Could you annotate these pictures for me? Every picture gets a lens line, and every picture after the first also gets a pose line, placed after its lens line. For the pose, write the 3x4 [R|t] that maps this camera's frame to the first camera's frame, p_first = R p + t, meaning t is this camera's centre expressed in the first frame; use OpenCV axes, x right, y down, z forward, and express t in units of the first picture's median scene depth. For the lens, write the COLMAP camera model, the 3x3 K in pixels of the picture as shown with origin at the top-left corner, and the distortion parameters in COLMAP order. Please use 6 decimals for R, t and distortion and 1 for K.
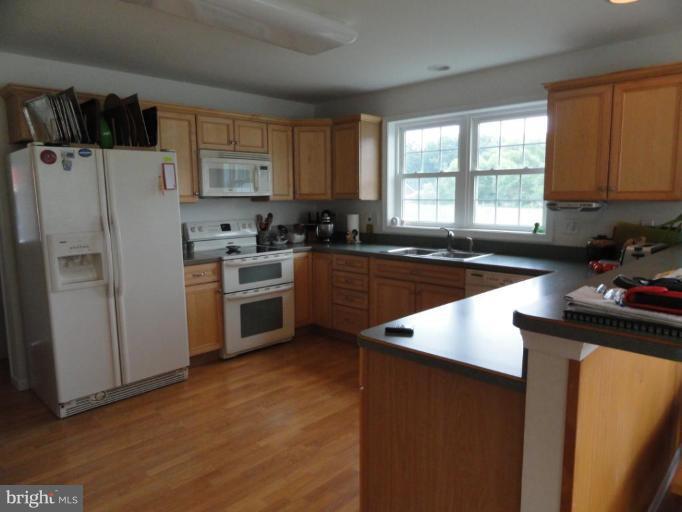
lens RADIAL K [[465.0, 0, 341.3], [0, 465.0, 274.8], [0, 0, 1]] dist [-0.067227, 0.000972]
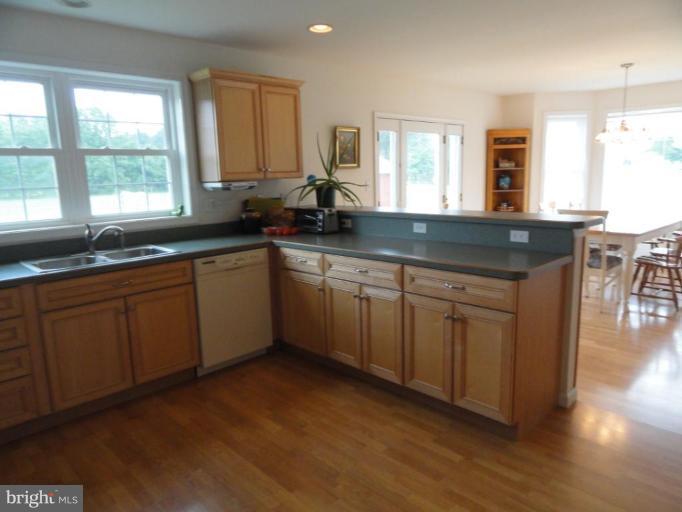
lens RADIAL K [[476.7, 0, 341.0], [0, 476.7, 256.0], [0, 0, 1]] dist [-0.001607, -0.000160]
pose [[0.013846, -0.161494, 0.986777, -0.574585], [0.194523, 0.968451, 0.155765, -0.097291], [-0.980800, 0.189794, 0.044823, 0.611405]]
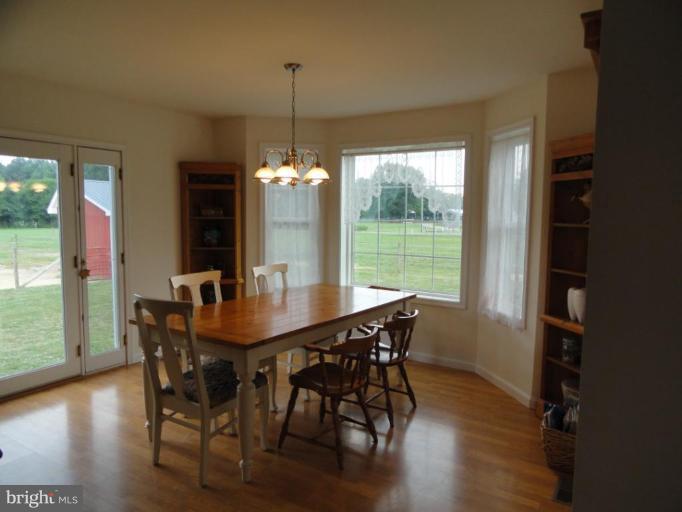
lens RADIAL K [[476.7, 0, 341.0], [0, 476.7, 256.0], [0, 0, 1]] dist [-0.001607, -0.000160]
pose [[-0.211773, -0.075149, 0.974425, -0.557451], [0.157436, 0.981395, 0.109902, -0.094049], [-0.964555, 0.176684, -0.196002, 0.589413]]
